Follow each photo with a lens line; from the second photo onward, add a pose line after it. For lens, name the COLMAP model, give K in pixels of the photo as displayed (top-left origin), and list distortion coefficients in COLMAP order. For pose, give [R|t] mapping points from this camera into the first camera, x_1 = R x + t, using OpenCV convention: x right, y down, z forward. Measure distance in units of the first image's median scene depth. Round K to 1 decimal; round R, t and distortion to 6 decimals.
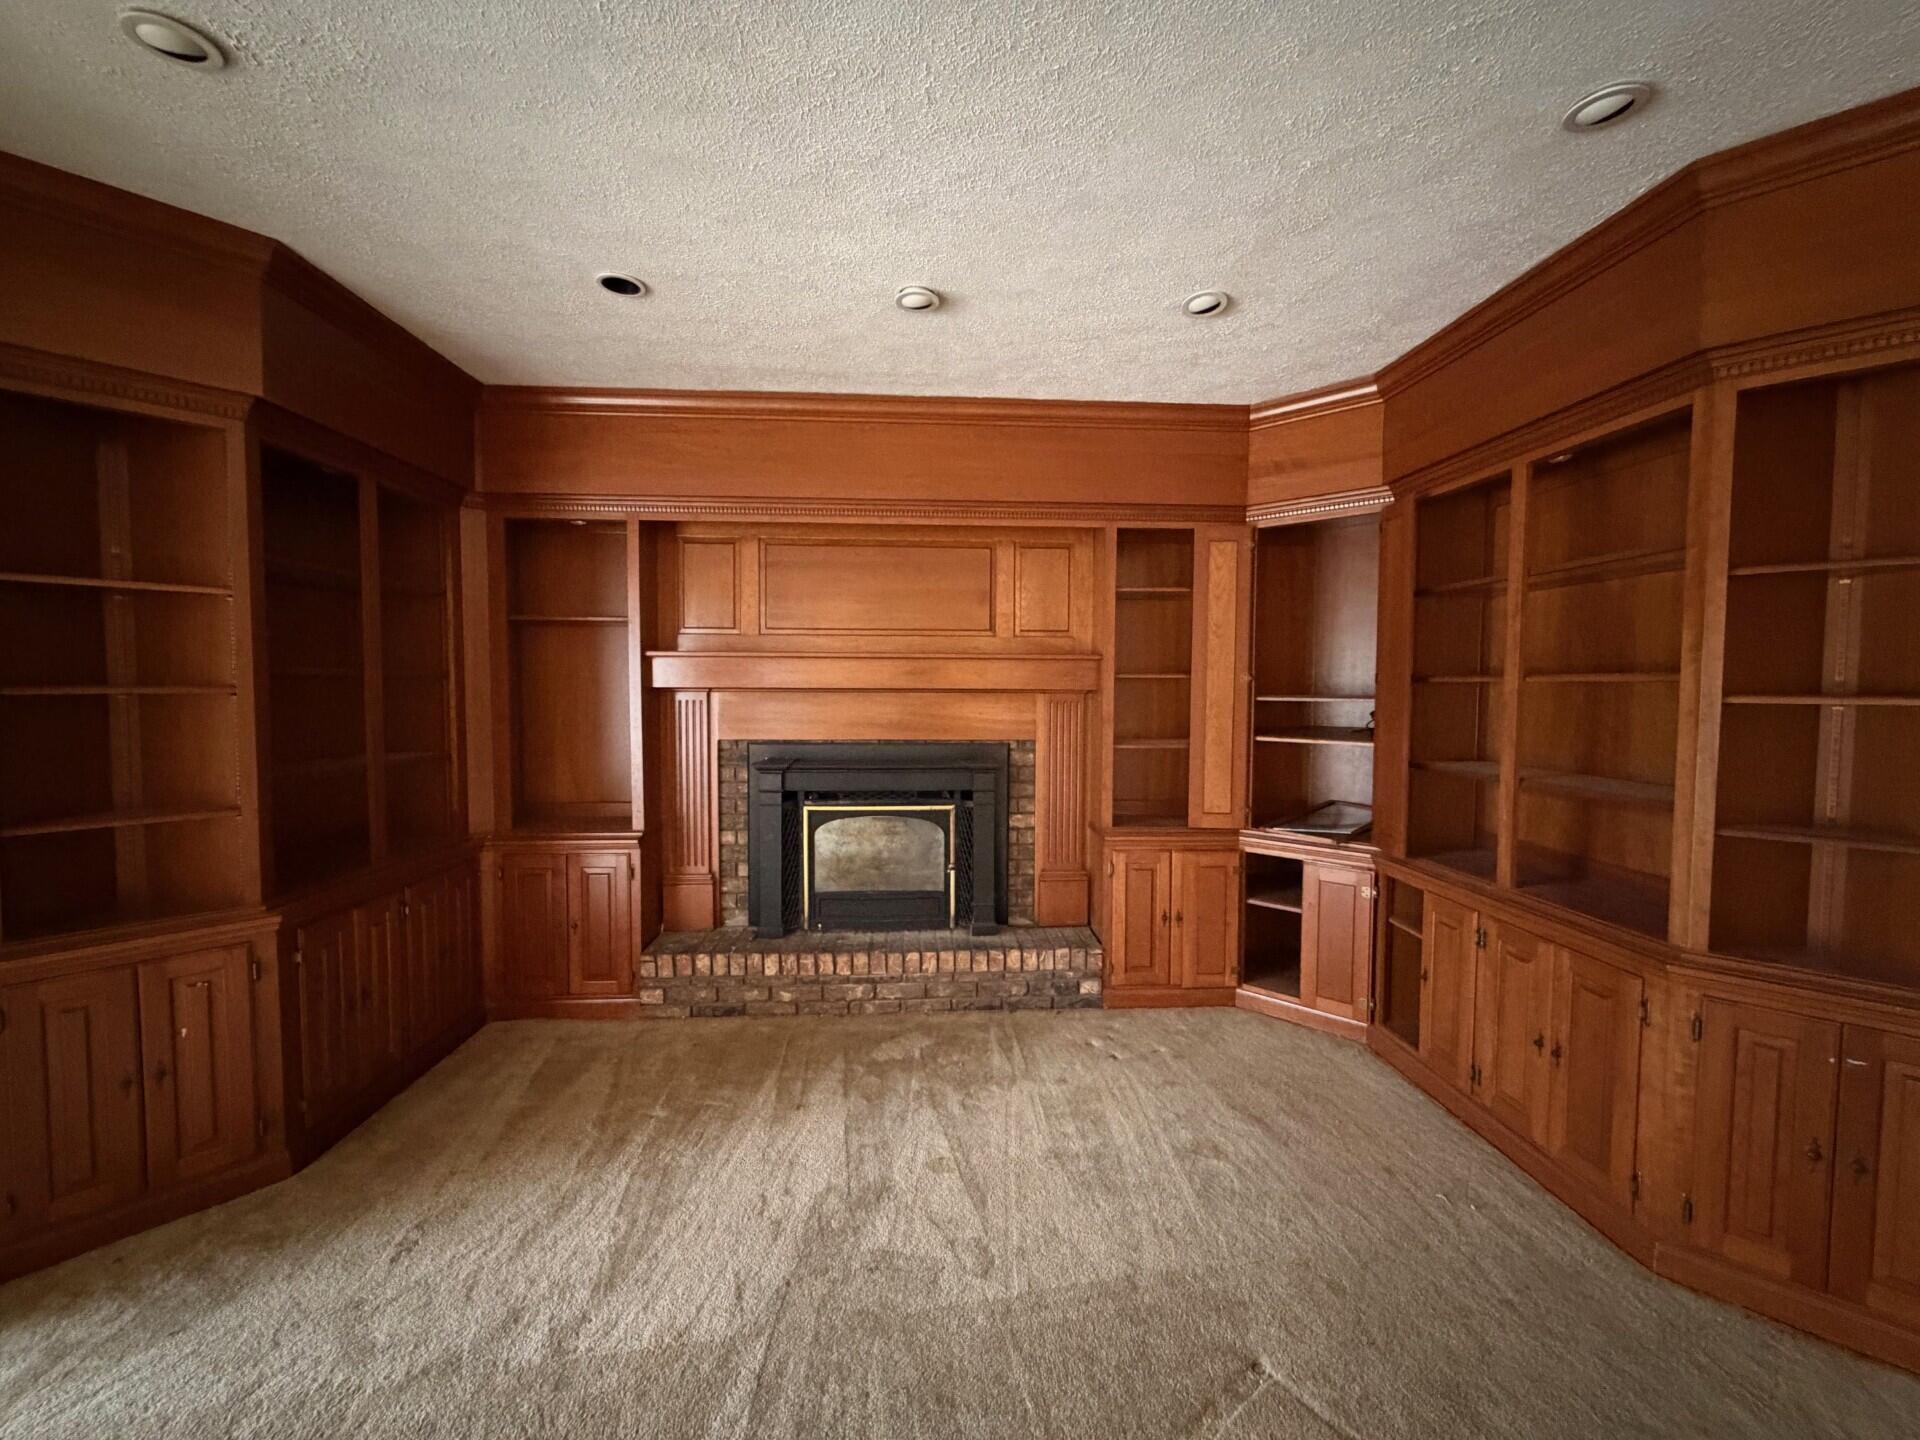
lens RADIAL K [[758.0, 0, 959.4], [0, 758.0, 728.5], [0, 0, 1]] dist [0.003652, 0.000506]
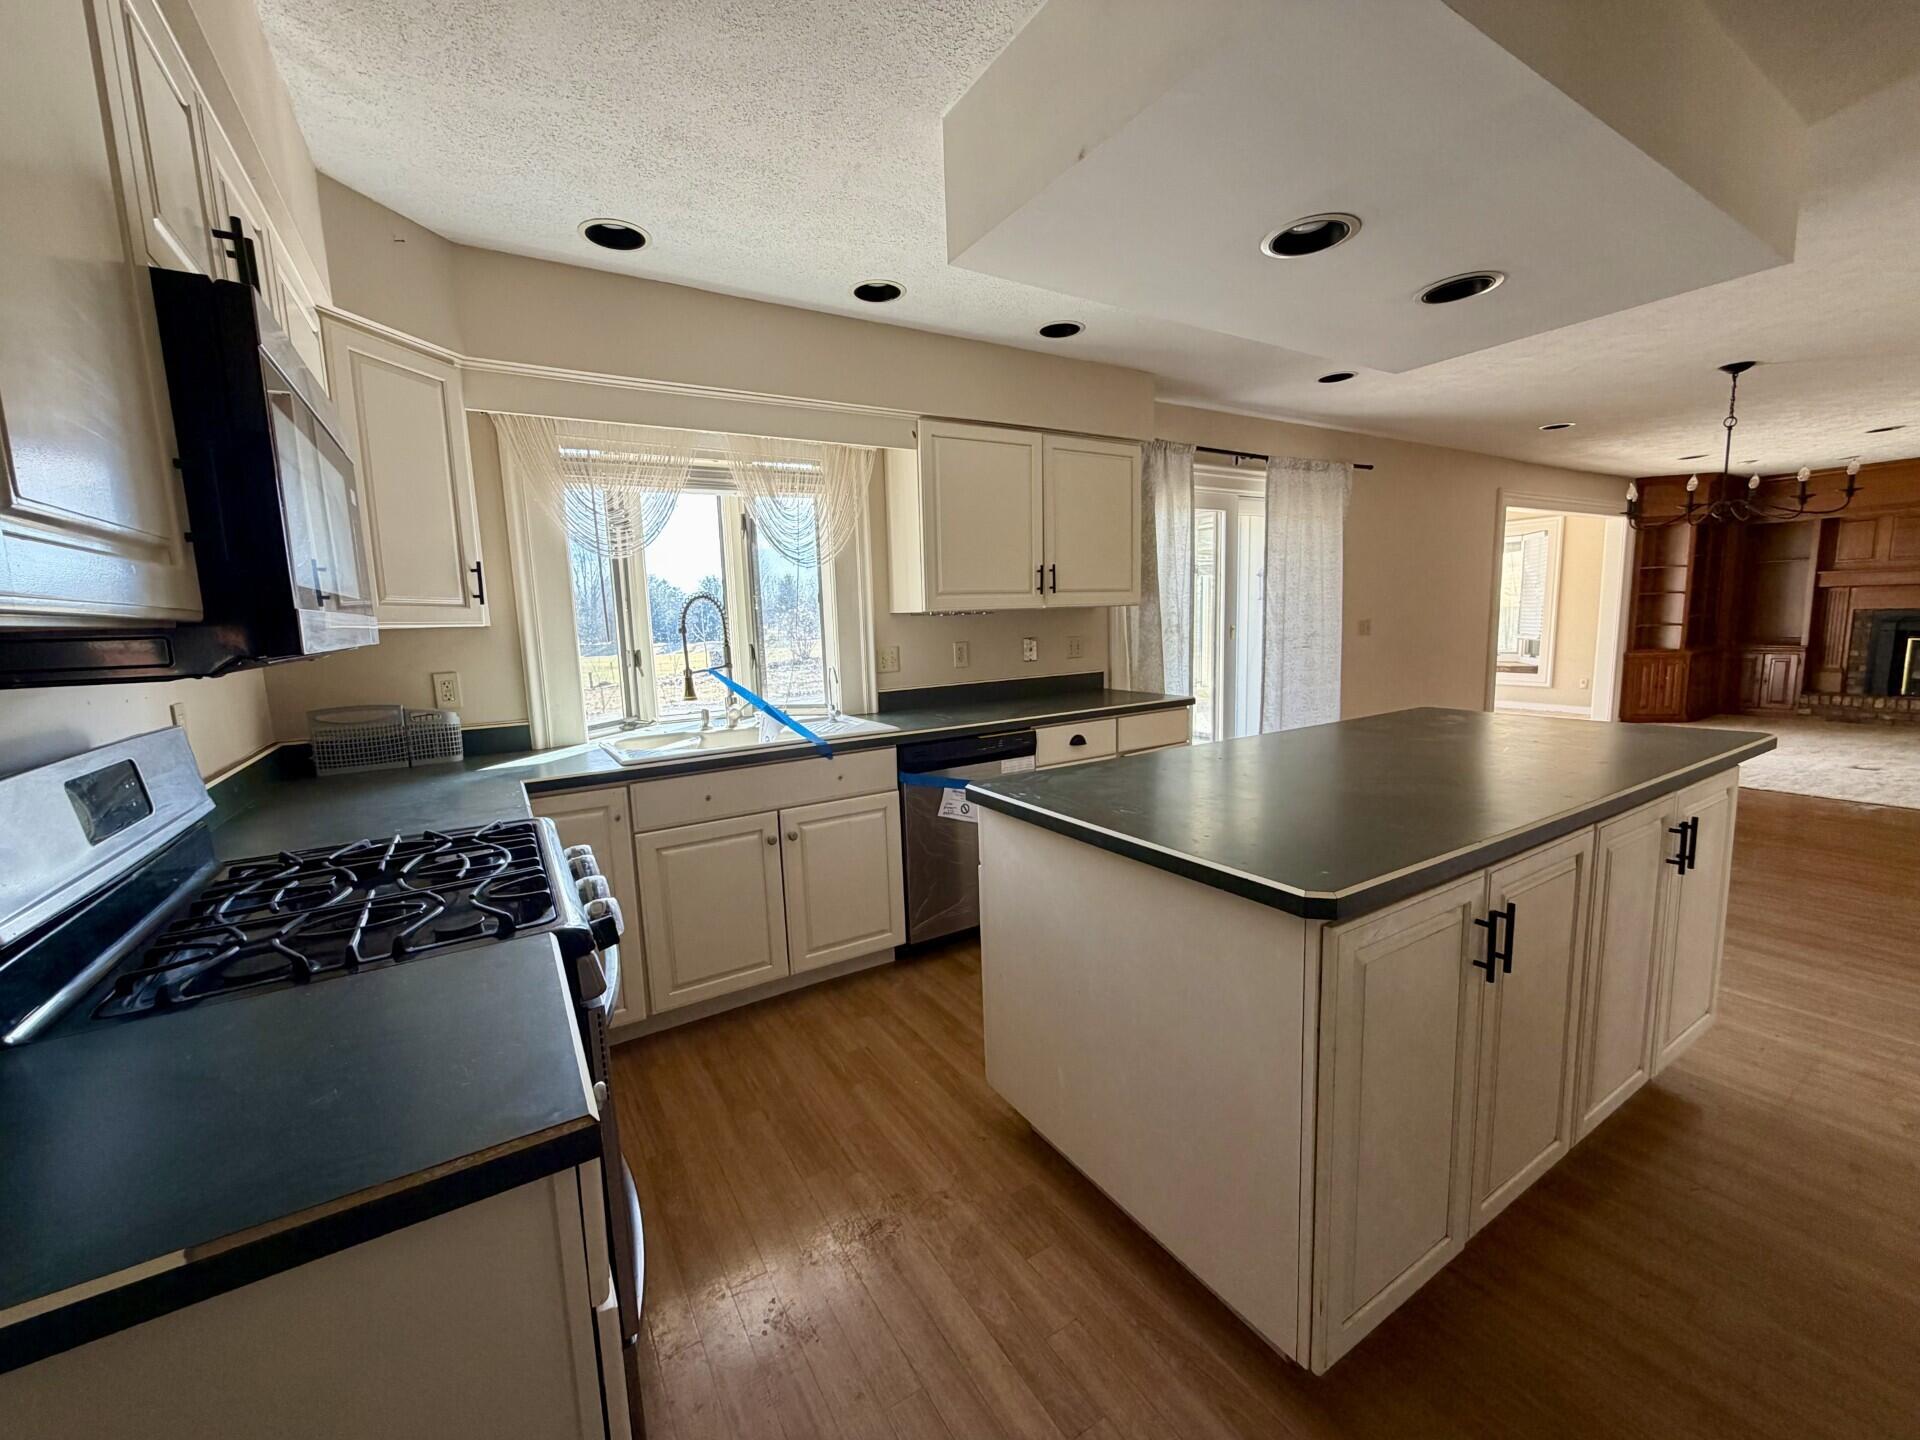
lens RADIAL K [[758.0, 0, 957.7], [0, 758.0, 716.0], [0, 0, 1]] dist [0.003652, 0.000506]
pose [[0.460146, 0.099051, -0.882301, 0.507792], [-0.001386, 0.993836, 0.110849, 0.085790], [0.887842, -0.049783, 0.457447, -2.519321]]
